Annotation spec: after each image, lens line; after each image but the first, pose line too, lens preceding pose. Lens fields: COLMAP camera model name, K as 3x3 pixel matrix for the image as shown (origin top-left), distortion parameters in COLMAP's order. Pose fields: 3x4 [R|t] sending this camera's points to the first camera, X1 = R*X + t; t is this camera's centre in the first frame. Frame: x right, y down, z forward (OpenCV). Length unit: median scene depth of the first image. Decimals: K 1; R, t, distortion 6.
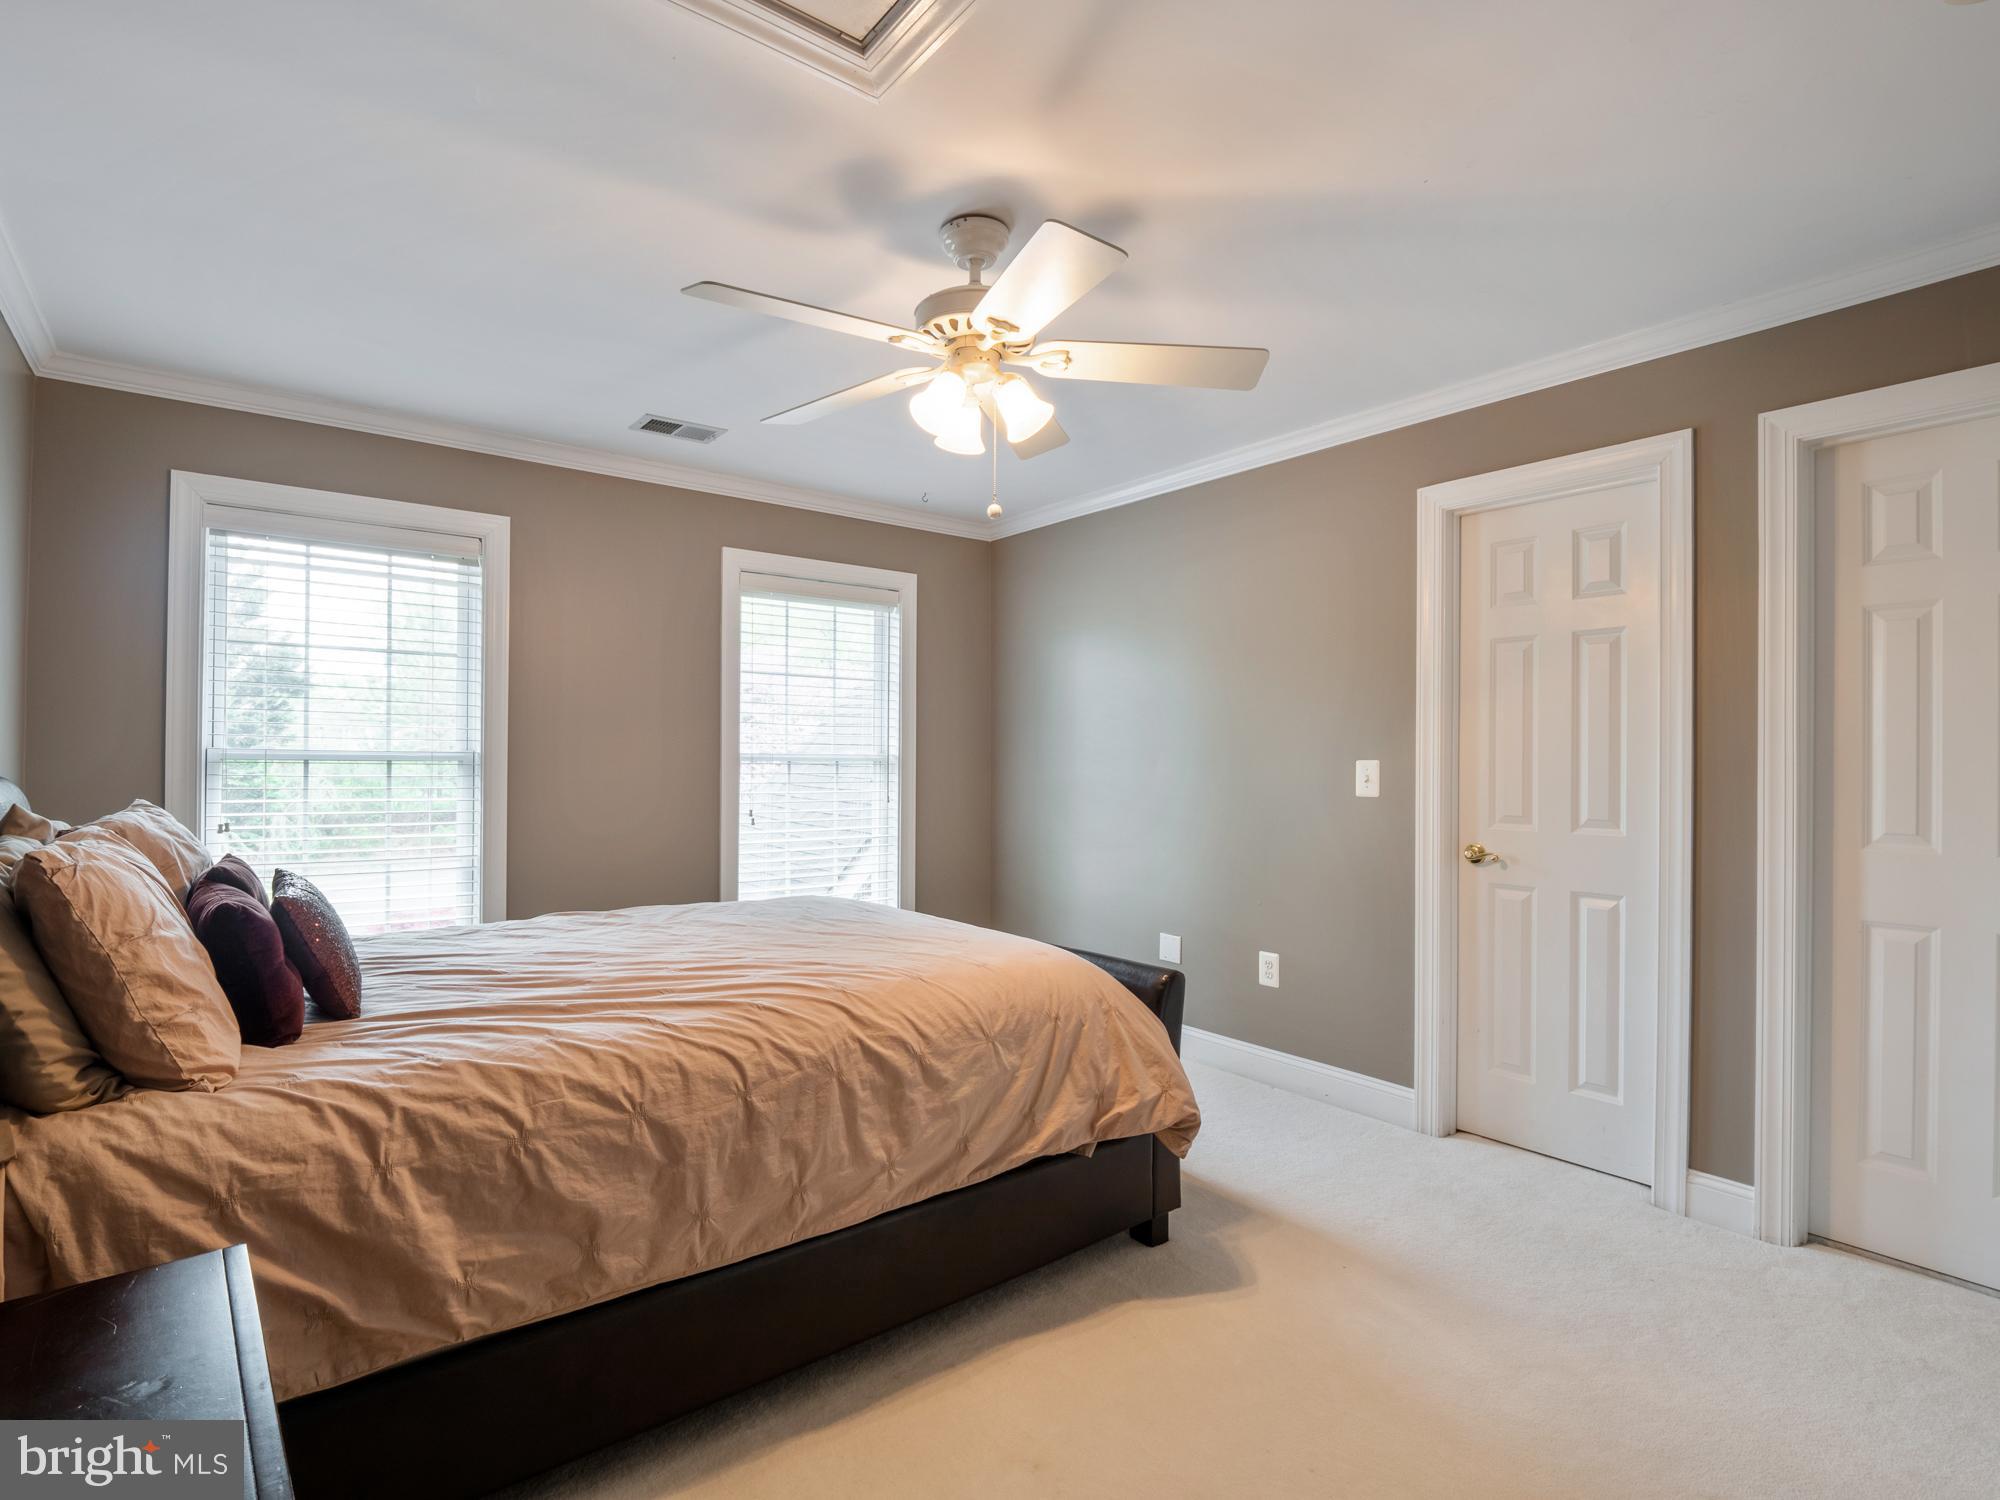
lens RADIAL K [[983.7, 0, 1005.4], [0, 983.7, 753.4], [0, 0, 1]] dist [-0.002516, -0.010589]
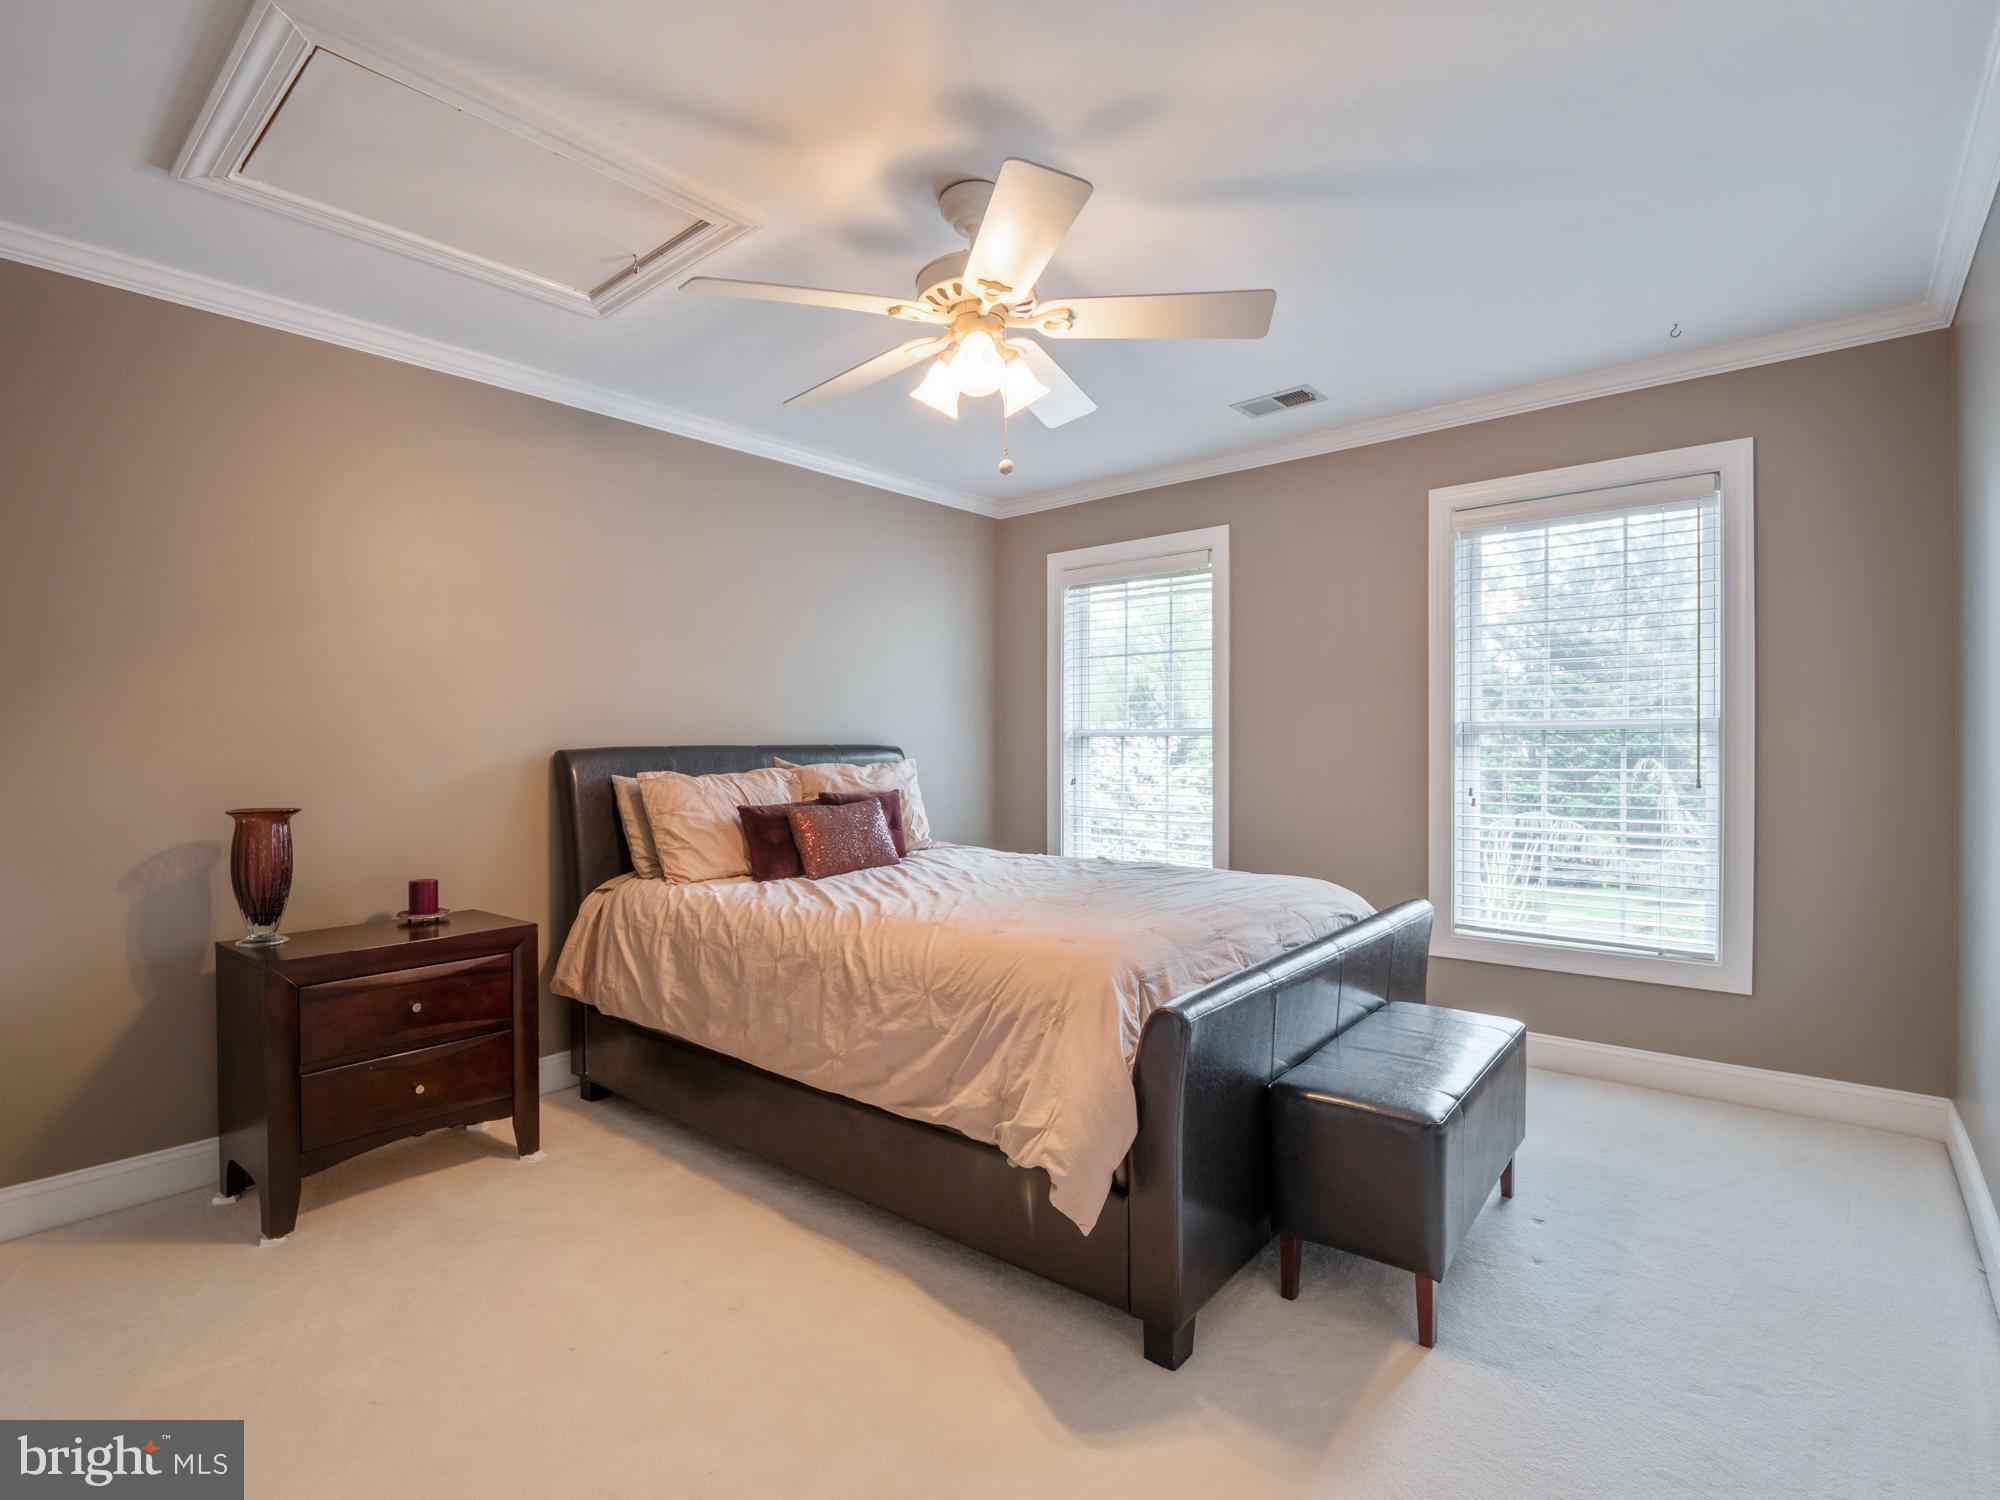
lens RADIAL K [[983.7, 0, 1005.4], [0, 983.7, 753.4], [0, 0, 1]] dist [-0.002516, -0.010589]
pose [[0.196232, 0.003161, -0.980552, 1.047748], [0.017721, 0.999820, 0.006769, 0.032320], [0.980397, -0.018705, 0.196141, 0.902052]]
